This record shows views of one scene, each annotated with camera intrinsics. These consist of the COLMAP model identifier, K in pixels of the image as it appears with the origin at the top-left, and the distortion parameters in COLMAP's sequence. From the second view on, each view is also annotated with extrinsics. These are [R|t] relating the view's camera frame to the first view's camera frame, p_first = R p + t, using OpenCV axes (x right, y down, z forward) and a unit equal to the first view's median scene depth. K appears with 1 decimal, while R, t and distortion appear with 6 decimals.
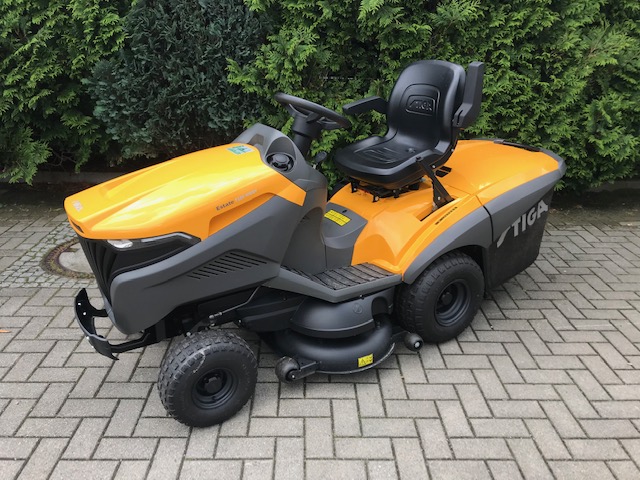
lens RADIAL K [[532.8, 0, 320.0], [0, 532.8, 240.0], [0, 0, 1]] dist [0.006676, 0.012331]
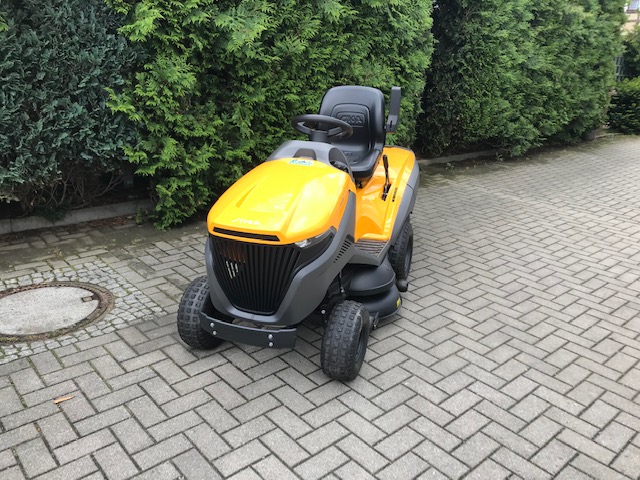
lens RADIAL K [[532.8, 0, 320.0], [0, 532.8, 240.0], [0, 0, 1]] dist [0.006676, 0.012331]
pose [[0.761307, -0.200795, 0.616516, -0.804284], [0.220730, 0.974308, 0.044757, -0.034327], [-0.609663, 0.102010, 0.786069, 0.023532]]
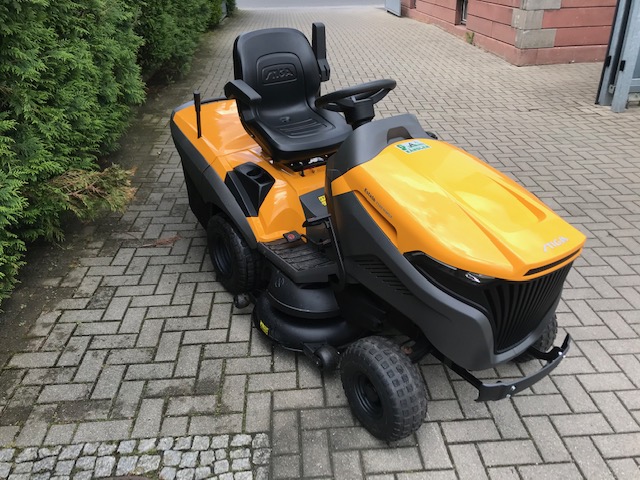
lens RADIAL K [[532.8, 0, 320.0], [0, 532.8, 240.0], [0, 0, 1]] dist [0.006676, 0.012331]
pose [[-0.061883, -0.468161, 0.881474, -0.913471], [0.375287, 0.807442, 0.455189, -0.455221], [-0.924841, 0.358974, 0.125727, 0.962625]]
